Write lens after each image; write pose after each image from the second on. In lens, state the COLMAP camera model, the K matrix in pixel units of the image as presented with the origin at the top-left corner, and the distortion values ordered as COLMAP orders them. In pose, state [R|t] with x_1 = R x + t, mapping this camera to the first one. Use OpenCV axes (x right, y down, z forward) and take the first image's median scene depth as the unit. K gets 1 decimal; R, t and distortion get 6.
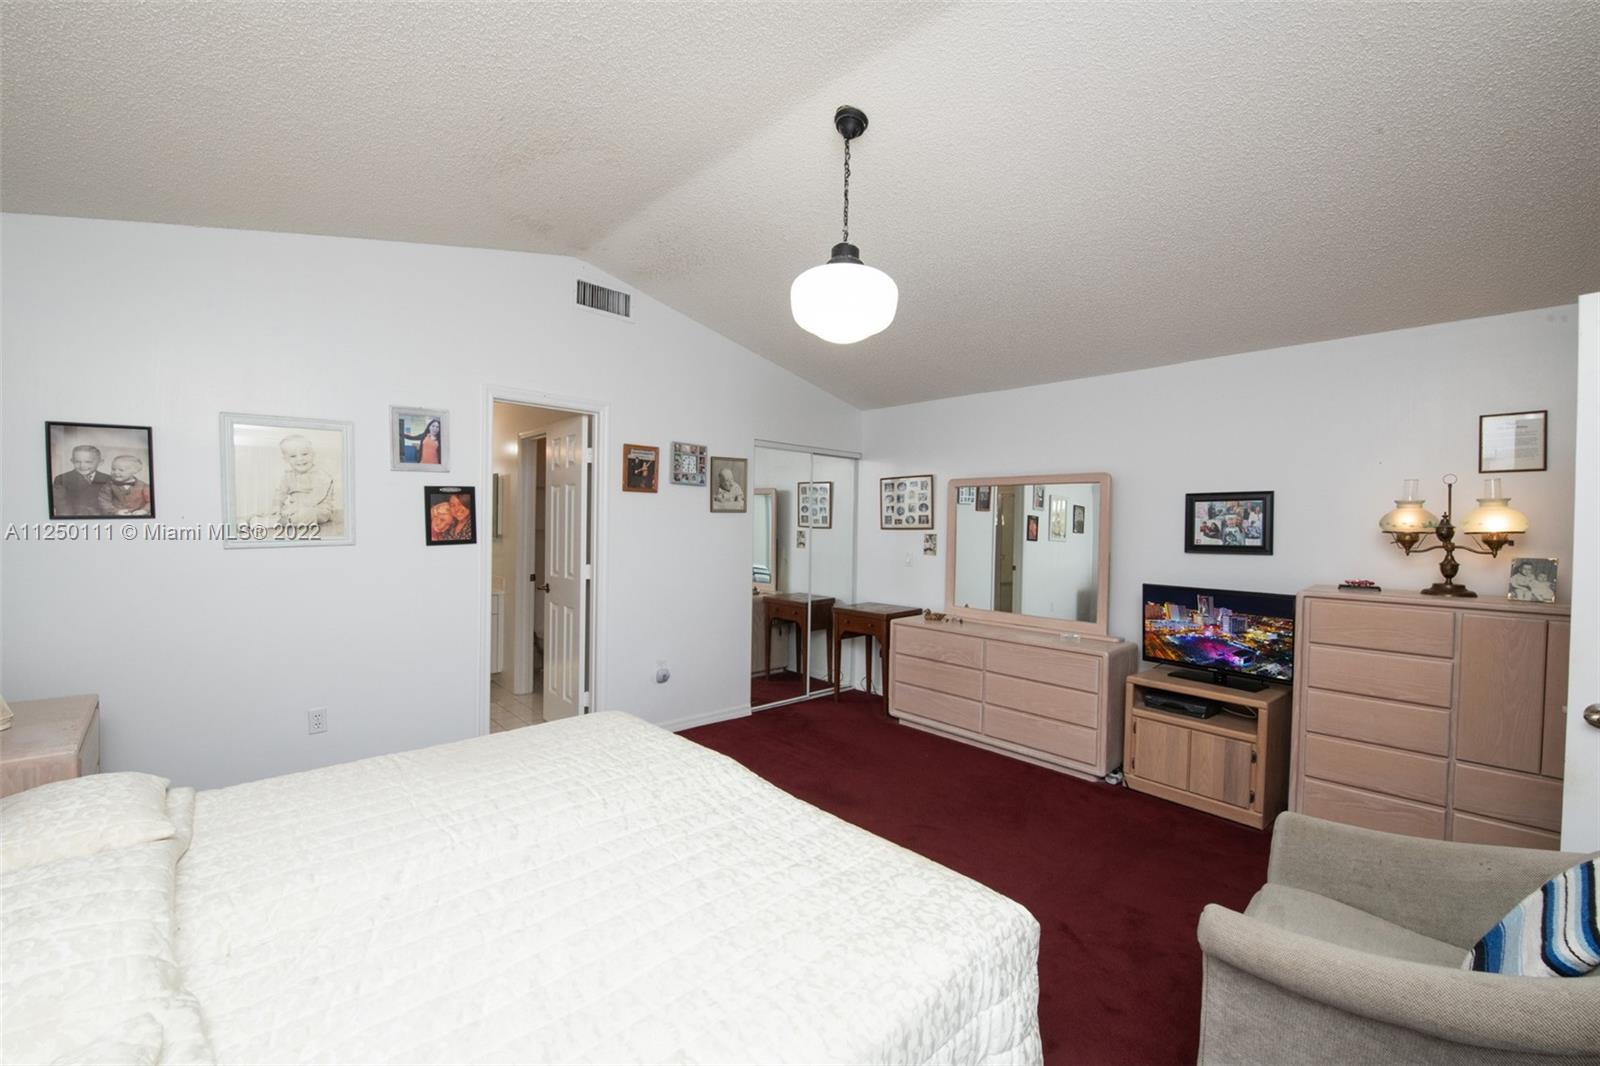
lens RADIAL K [[637.6, 0, 800.0], [0, 637.6, 533.0], [0, 0, 1]] dist [-0.014165, -0.002906]
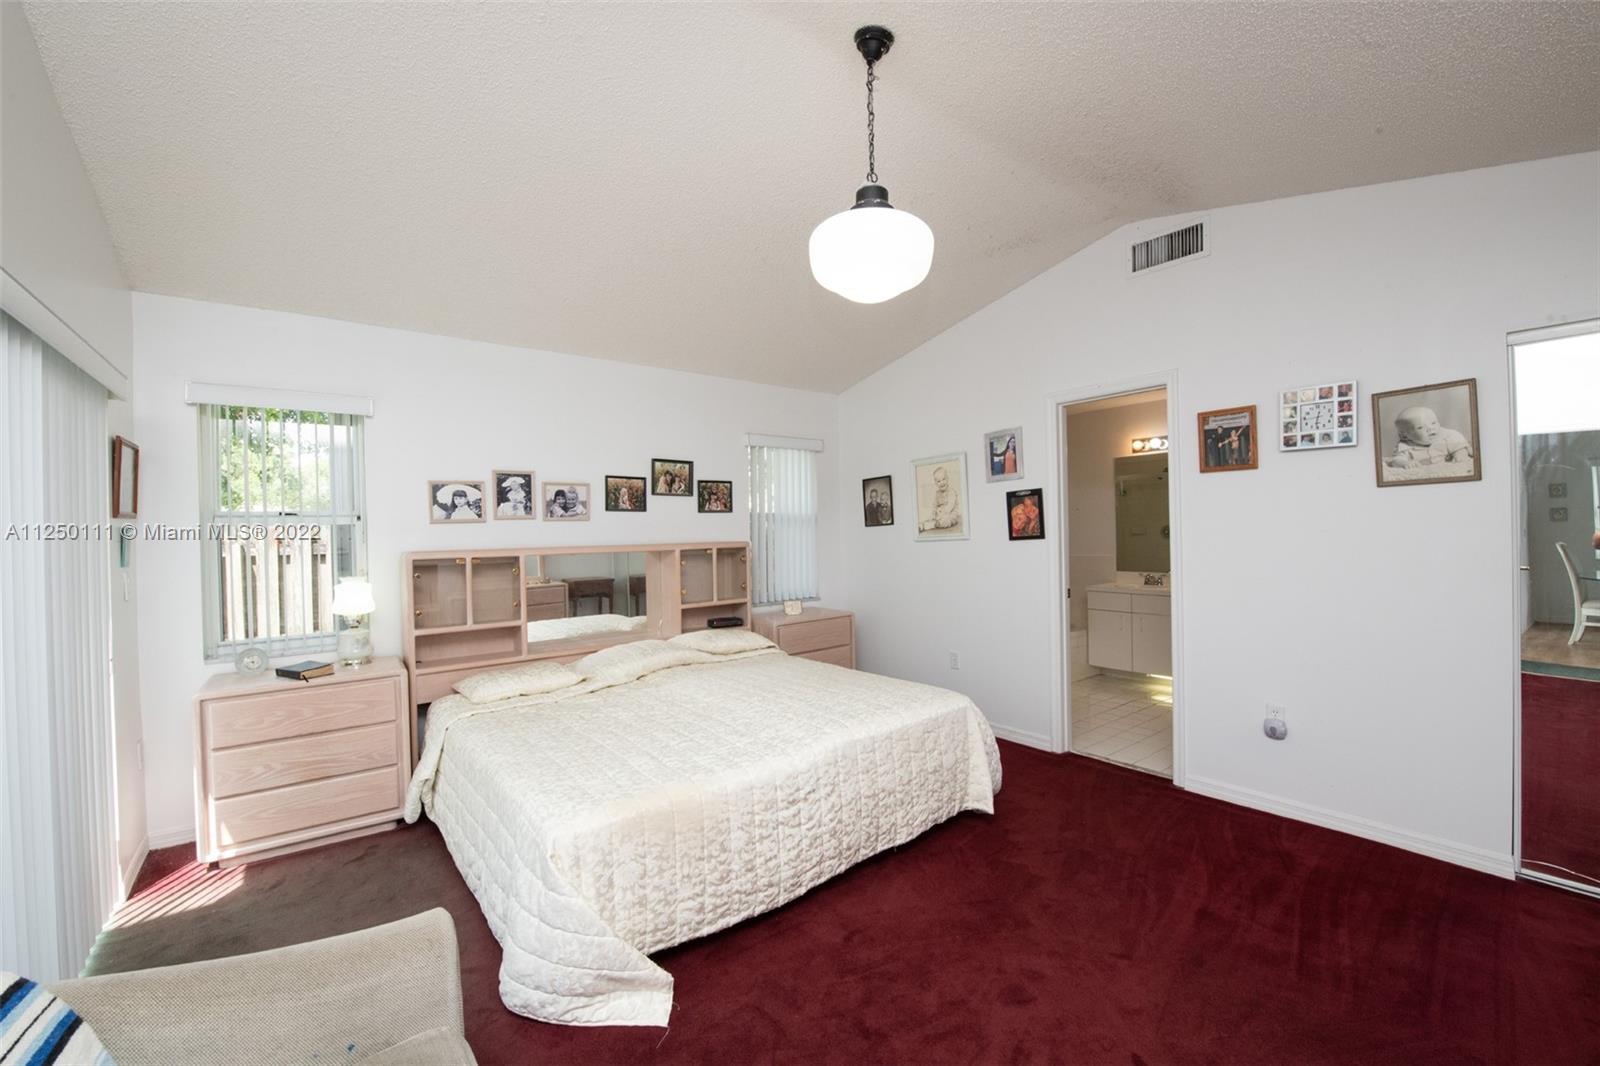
lens RADIAL K [[637.6, 0, 800.0], [0, 637.6, 533.0], [0, 0, 1]] dist [-0.014165, -0.002906]
pose [[-0.067430, -0.009864, -0.997675, 0.653907], [0.014912, 0.999829, -0.010893, 0.012514], [0.997613, -0.015612, -0.067272, 0.664847]]
